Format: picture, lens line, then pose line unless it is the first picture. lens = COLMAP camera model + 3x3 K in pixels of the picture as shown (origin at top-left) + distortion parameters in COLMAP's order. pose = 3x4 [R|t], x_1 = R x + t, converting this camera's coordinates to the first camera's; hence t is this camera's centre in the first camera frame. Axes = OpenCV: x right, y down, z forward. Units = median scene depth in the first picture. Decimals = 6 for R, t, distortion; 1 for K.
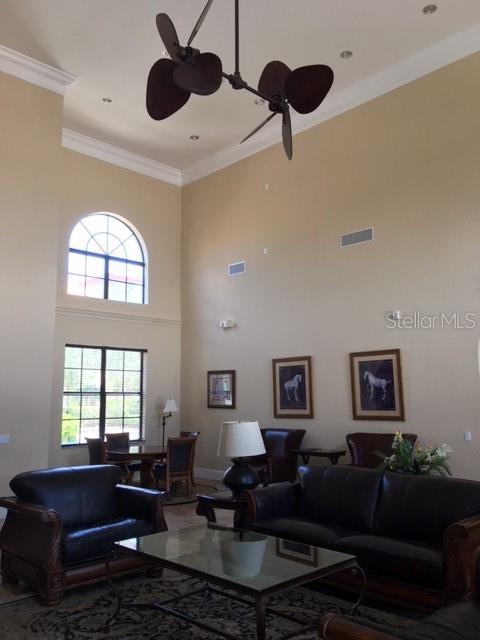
lens RADIAL K [[543.5, 0, 239.3], [0, 543.5, 315.7], [0, 0, 1]] dist [0.059503, -0.053036]
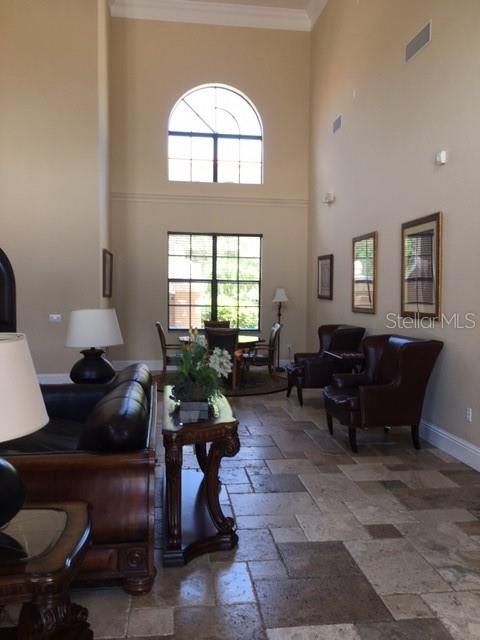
lens RADIAL K [[543.5, 0, 240.3], [0, 543.5, 320.9], [0, 0, 1]] dist [0.059503, -0.053036]
pose [[0.814092, 0.045873, -0.578922, 0.356171], [0.073238, 0.980806, 0.180707, 0.038543], [0.576100, -0.189512, 0.795106, 0.231603]]
